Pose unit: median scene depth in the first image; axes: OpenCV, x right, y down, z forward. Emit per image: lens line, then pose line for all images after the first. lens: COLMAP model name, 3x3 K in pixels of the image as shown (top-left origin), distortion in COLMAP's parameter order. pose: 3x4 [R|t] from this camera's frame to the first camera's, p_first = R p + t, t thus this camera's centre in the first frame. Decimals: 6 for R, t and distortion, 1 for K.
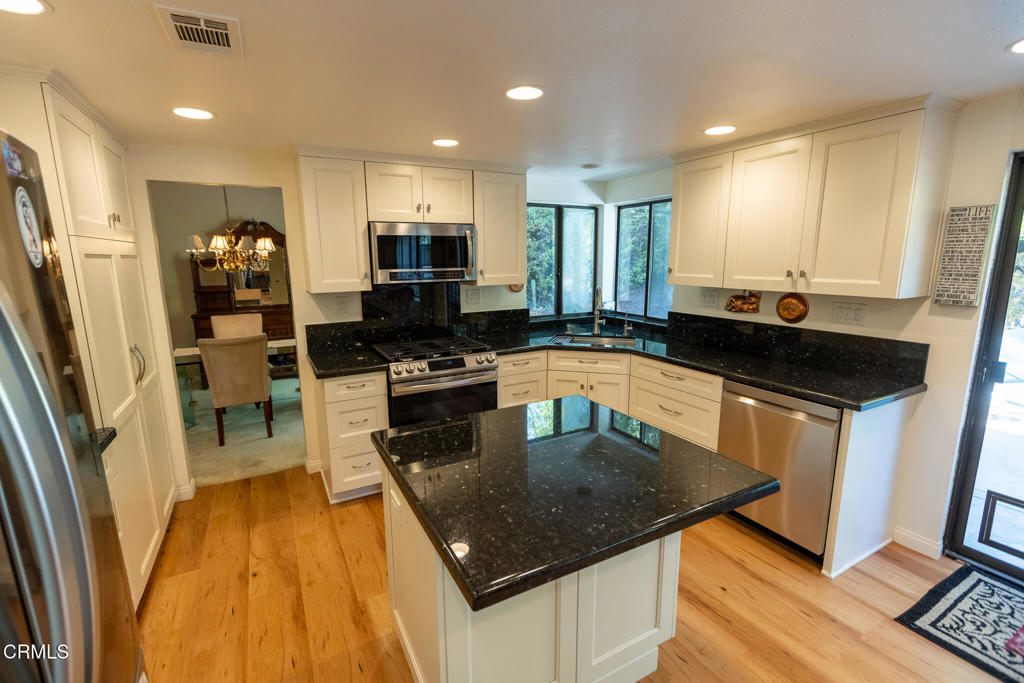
lens RADIAL K [[455.6, 0, 512.8], [0, 455.6, 338.8], [0, 0, 1]] dist [0.004711, 0.000249]
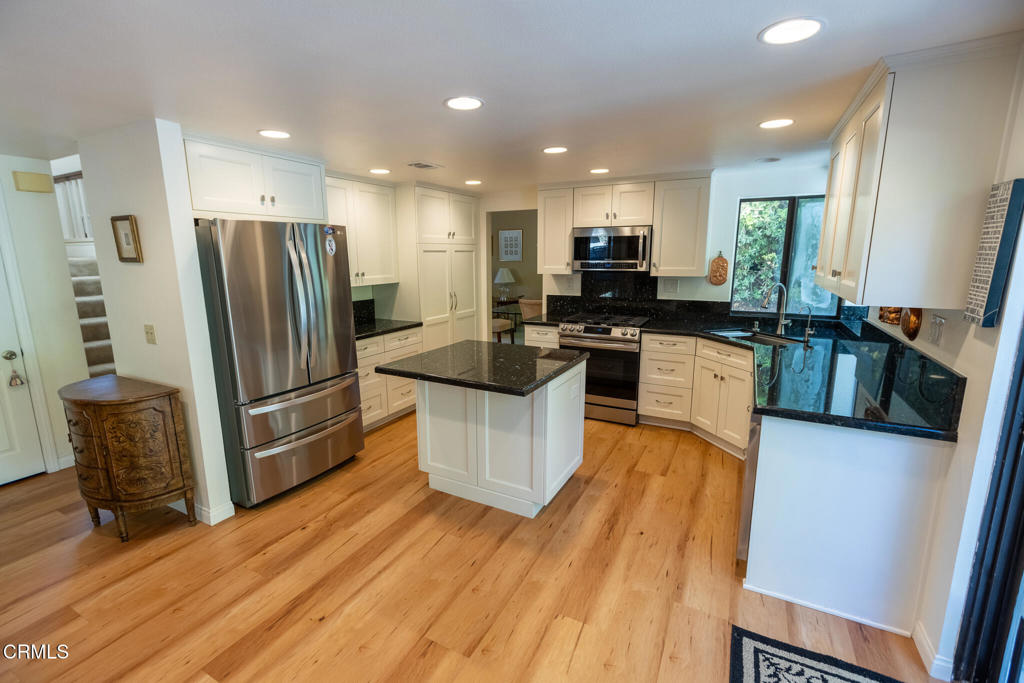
lens RADIAL K [[455.6, 0, 509.5], [0, 455.6, 341.7], [0, 0, 1]] dist [0.004711, 0.000249]
pose [[0.549913, 0.166177, -0.818524, 0.811664], [-0.151966, 0.983556, 0.097586, -0.004143], [0.821281, 0.070724, 0.566124, 0.007807]]
